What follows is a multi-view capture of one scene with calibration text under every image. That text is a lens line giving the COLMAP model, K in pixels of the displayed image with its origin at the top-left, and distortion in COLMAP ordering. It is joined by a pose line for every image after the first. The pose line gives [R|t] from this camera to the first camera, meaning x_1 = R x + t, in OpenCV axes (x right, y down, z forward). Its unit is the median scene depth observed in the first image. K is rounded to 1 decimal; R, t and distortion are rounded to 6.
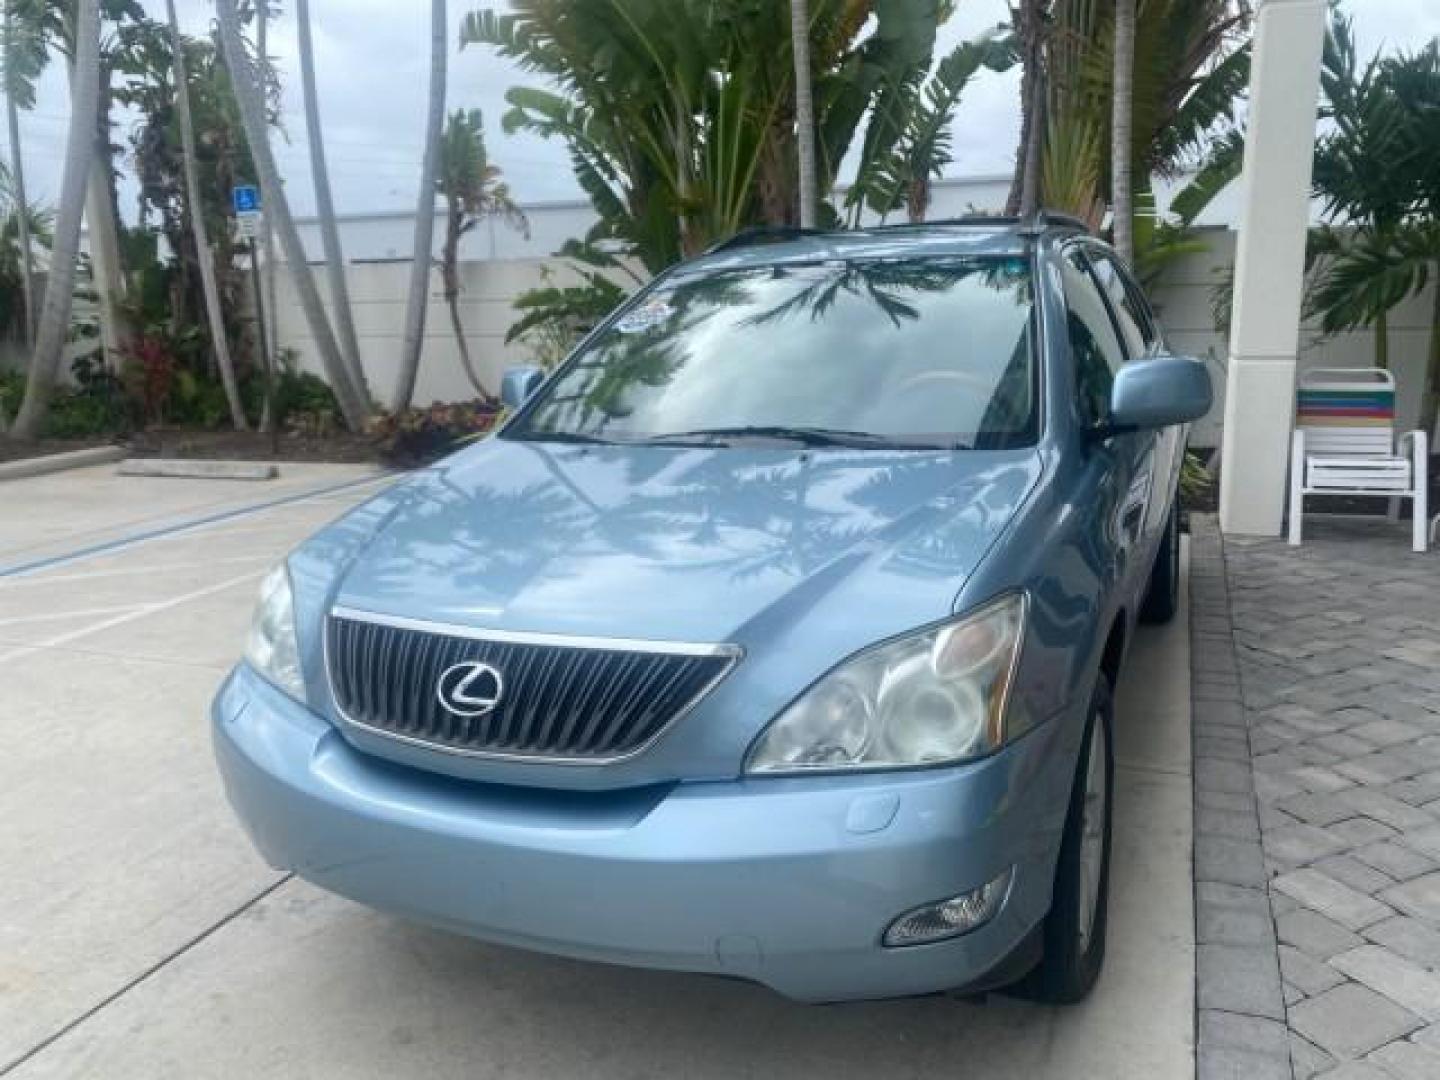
lens RADIAL K [[1109.4, 0, 718.9], [0, 1109.4, 535.2], [0, 0, 1]] dist [0.010263, -0.000895]
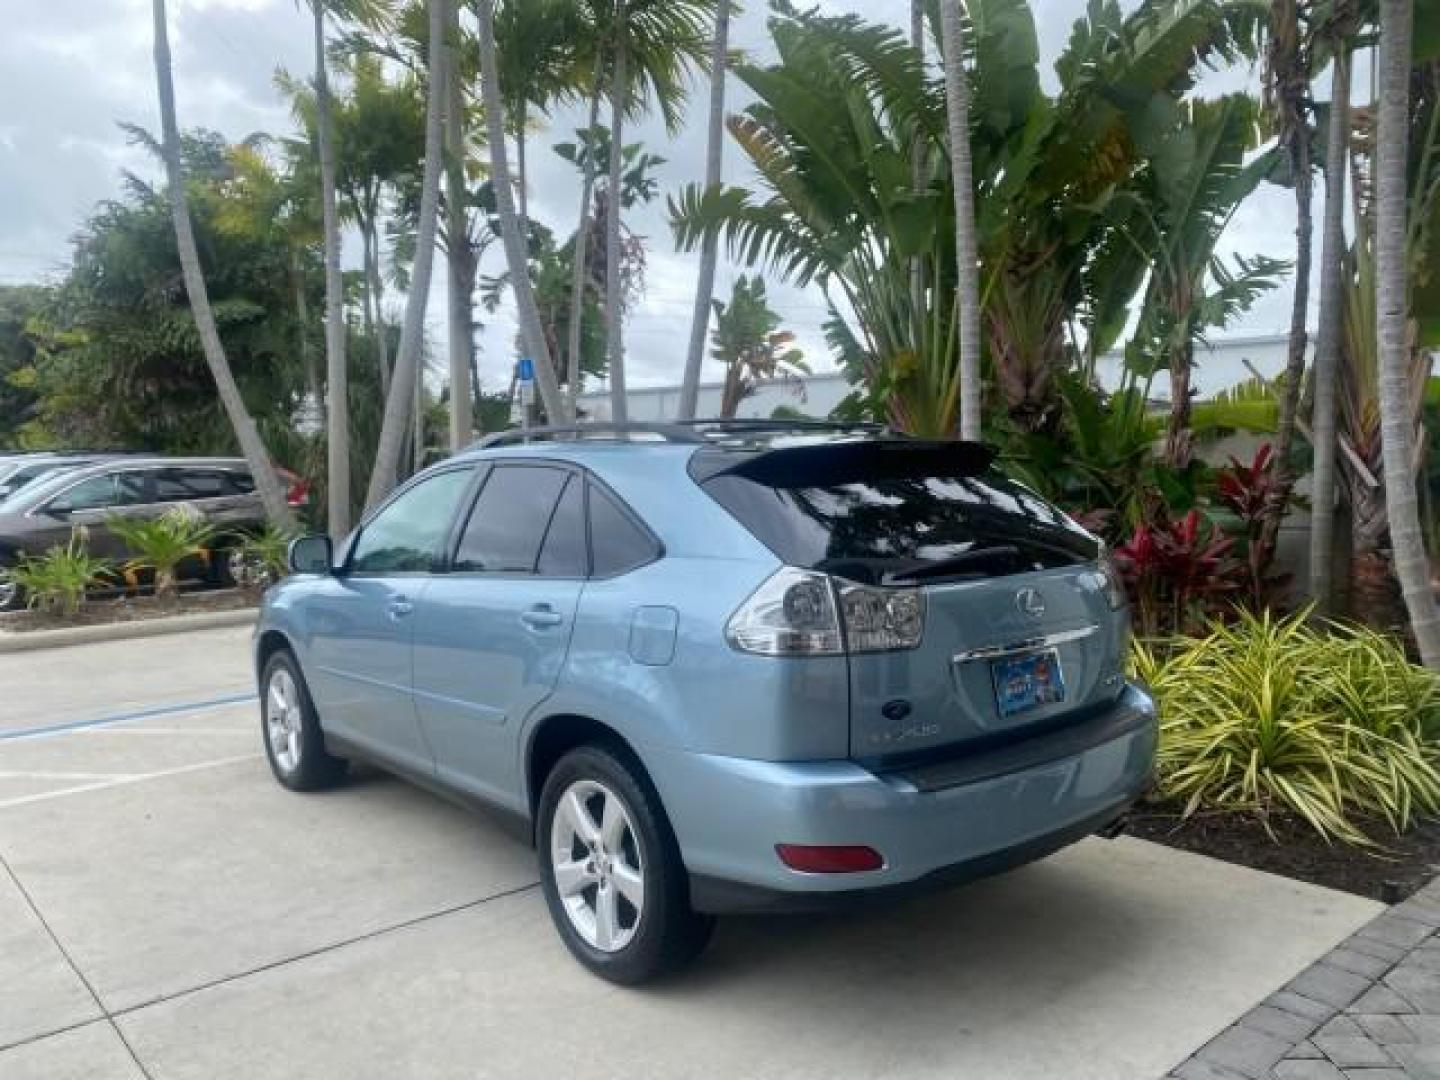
lens RADIAL K [[1103.5, 0, 720.0], [0, 1103.5, 540.0], [0, 0, 1]] dist [0.002513, -0.002809]
pose [[0.891717, 0.054246, -0.449331, 0.251680], [-0.113042, 0.988021, -0.105056, -0.064058], [0.438249, 0.144474, 0.887167, 0.215819]]
